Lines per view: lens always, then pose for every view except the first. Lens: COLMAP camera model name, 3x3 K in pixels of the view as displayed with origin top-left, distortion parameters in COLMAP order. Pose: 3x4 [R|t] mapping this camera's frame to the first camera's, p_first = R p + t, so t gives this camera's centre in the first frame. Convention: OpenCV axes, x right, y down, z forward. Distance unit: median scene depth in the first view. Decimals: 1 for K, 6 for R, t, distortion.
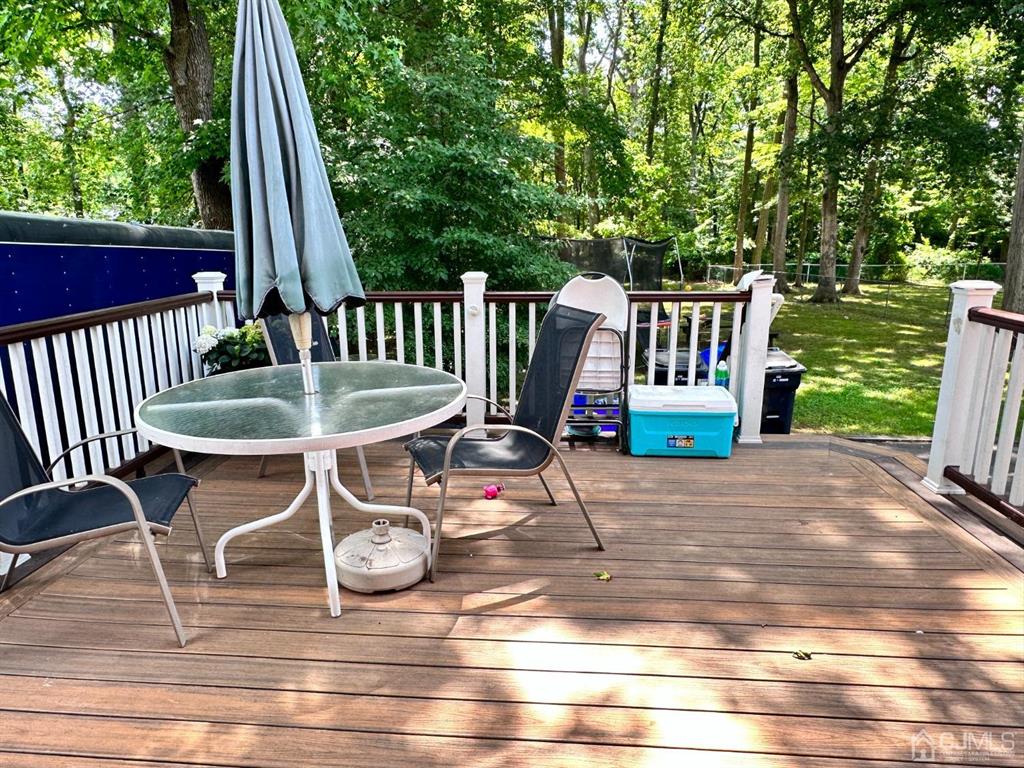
lens RADIAL K [[649.4, 0, 513.6], [0, 649.4, 383.0], [0, 0, 1]] dist [-0.007237, 0.006553]
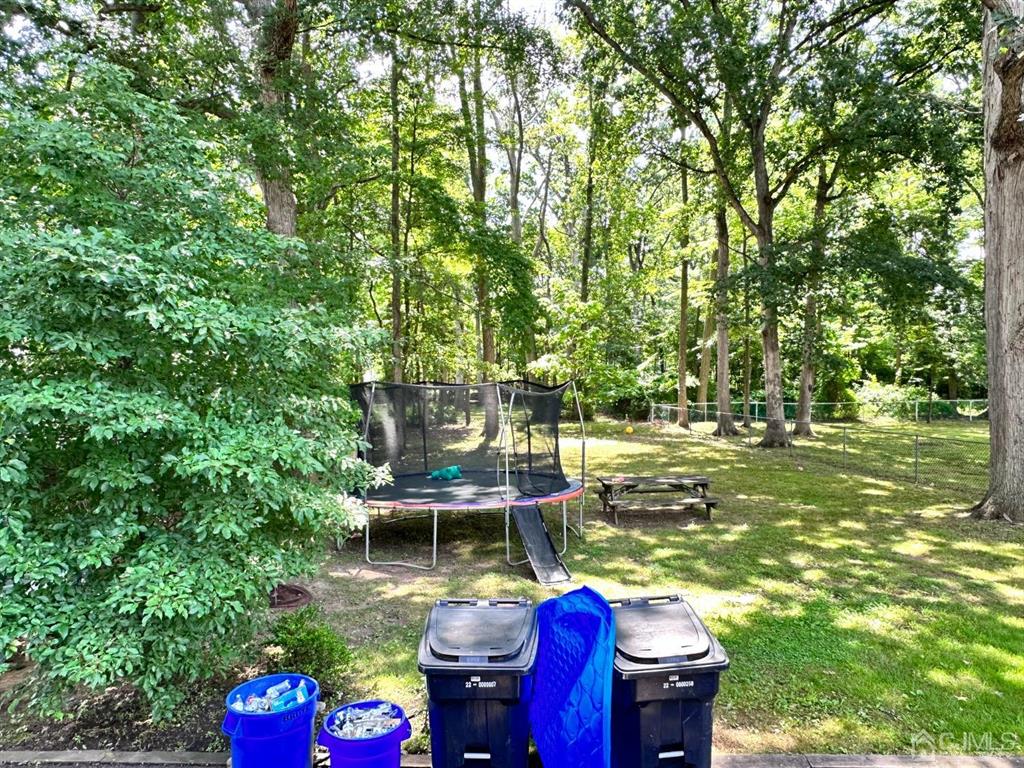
lens RADIAL K [[649.4, 0, 509.0], [0, 649.4, 385.9], [0, 0, 1]] dist [-0.007237, 0.006553]
pose [[0.998689, -0.005228, 0.050924, 0.051929], [0.015300, 0.979786, -0.199463, -0.026041], [-0.048851, 0.199981, 0.978581, 0.096061]]
